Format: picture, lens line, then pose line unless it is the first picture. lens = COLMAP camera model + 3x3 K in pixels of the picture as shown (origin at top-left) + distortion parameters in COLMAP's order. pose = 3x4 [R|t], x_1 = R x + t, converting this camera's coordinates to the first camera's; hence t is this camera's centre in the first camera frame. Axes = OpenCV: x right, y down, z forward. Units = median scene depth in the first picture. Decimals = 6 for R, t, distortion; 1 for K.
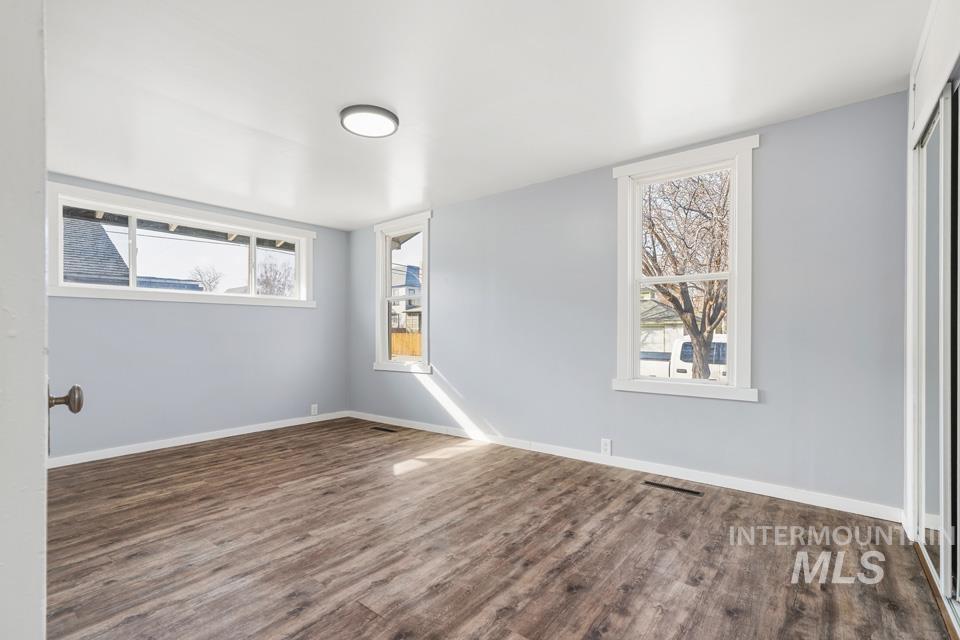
lens RADIAL K [[434.2, 0, 481.1], [0, 434.2, 327.3], [0, 0, 1]] dist [-0.003596, 0.000246]
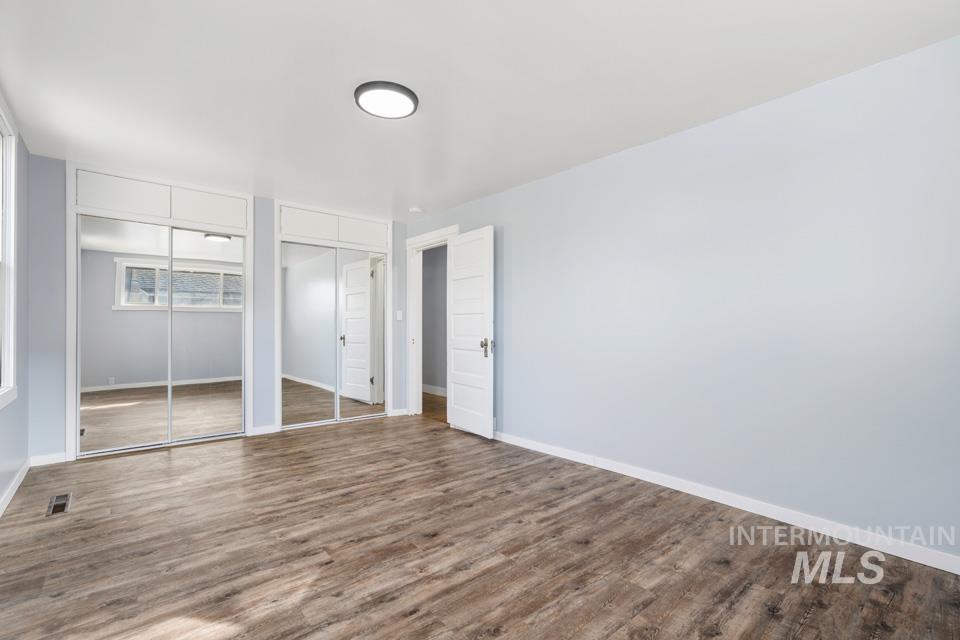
lens RADIAL K [[434.2, 0, 481.1], [0, 434.2, 327.3], [0, 0, 1]] dist [-0.003596, 0.000246]
pose [[-0.982361, 0.002368, 0.186981, -0.662782], [-0.000717, 0.999865, -0.016427, 0.027493], [-0.186995, -0.016272, -0.982226, 1.983686]]
